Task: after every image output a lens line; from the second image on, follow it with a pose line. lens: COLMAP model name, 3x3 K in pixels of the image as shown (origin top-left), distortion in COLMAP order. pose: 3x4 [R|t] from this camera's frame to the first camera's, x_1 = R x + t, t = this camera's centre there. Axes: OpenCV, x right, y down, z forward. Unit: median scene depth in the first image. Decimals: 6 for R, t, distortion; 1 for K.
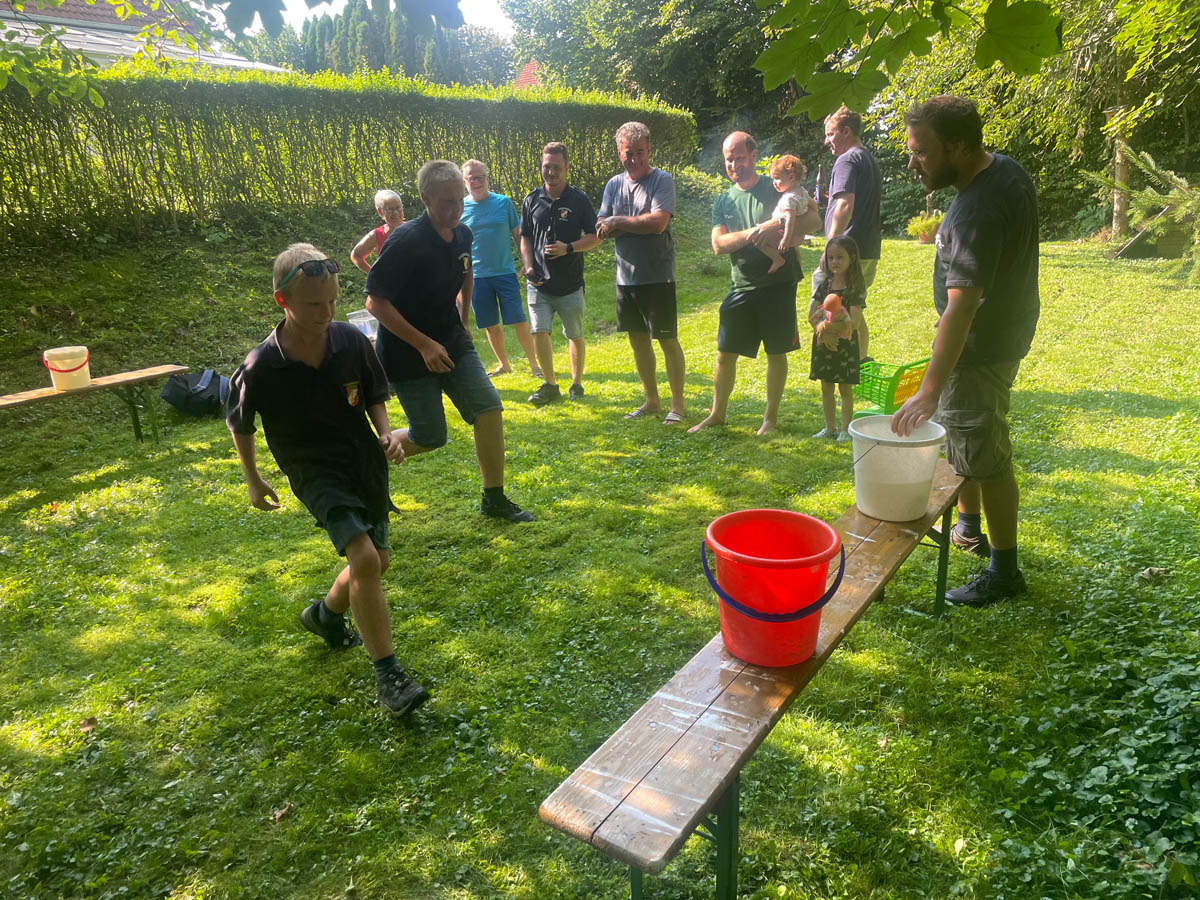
lens RADIAL K [[928.0, 0, 600.0], [0, 928.0, 450.0], [0, 0, 1]] dist [0.083882, -0.109378]
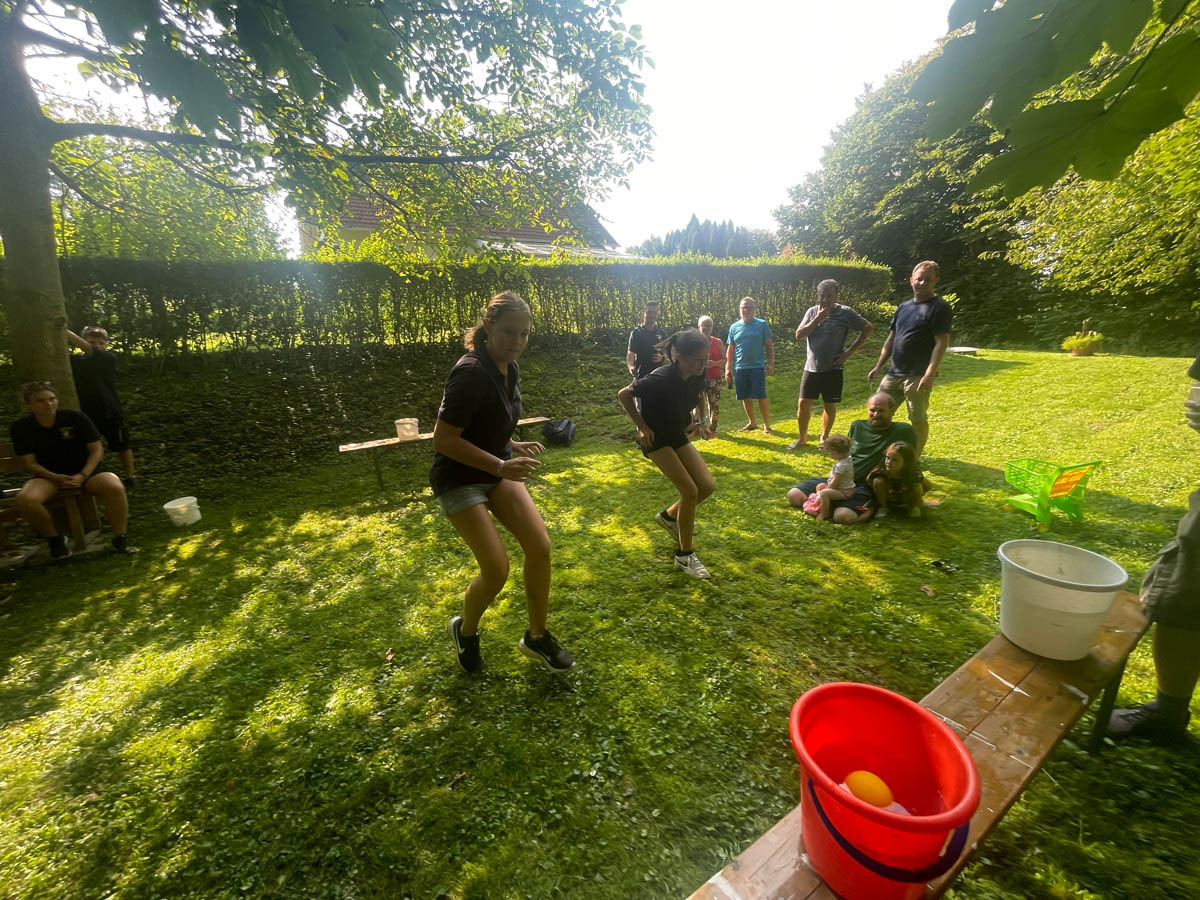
lens RADIAL K [[488.8, 0, 600.0], [0, 488.8, 450.0], [0, 0, 1]] dist [-0.001087, -0.000192]
pose [[0.909323, 0.097245, -0.404567, 0.023662], [-0.101342, 0.994787, 0.011334, -0.030969], [0.403560, 0.030693, 0.914438, 0.110990]]
